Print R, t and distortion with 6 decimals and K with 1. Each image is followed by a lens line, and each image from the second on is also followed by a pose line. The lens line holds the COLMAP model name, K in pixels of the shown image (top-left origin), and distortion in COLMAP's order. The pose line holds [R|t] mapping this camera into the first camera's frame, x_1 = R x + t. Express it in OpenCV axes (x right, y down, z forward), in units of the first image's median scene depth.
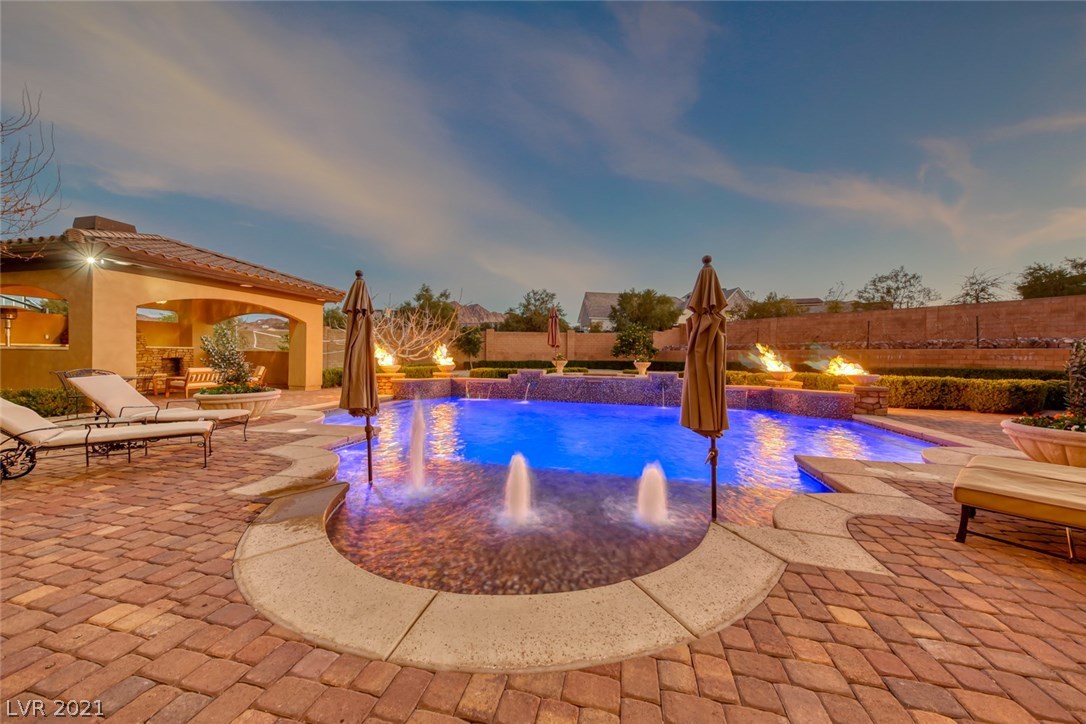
lens RADIAL K [[369.5, 0, 539.9], [0, 369.5, 359.5], [0, 0, 1]] dist [0.008375, -0.001356]
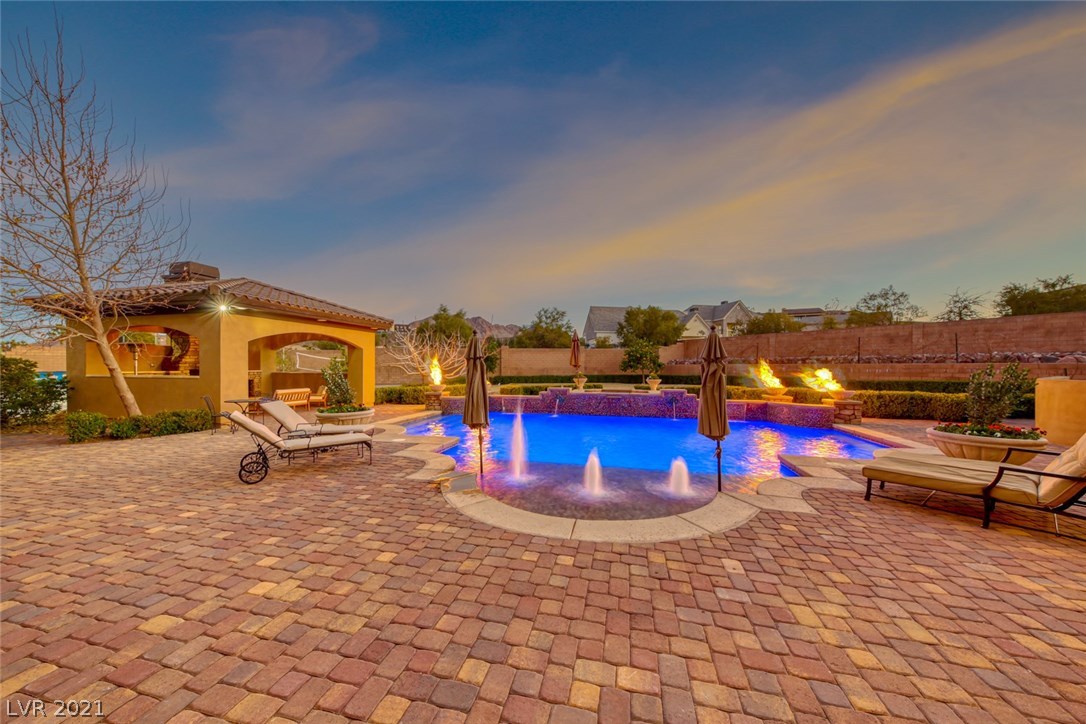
lens RADIAL K [[369.5, 0, 539.3], [0, 369.5, 368.9], [0, 0, 1]] dist [0.008375, -0.001356]
pose [[0.999923, -0.010335, -0.006917, -0.089941], [0.010296, 0.999931, -0.005635, -0.029303], [0.006974, 0.005563, 0.999960, -0.186397]]
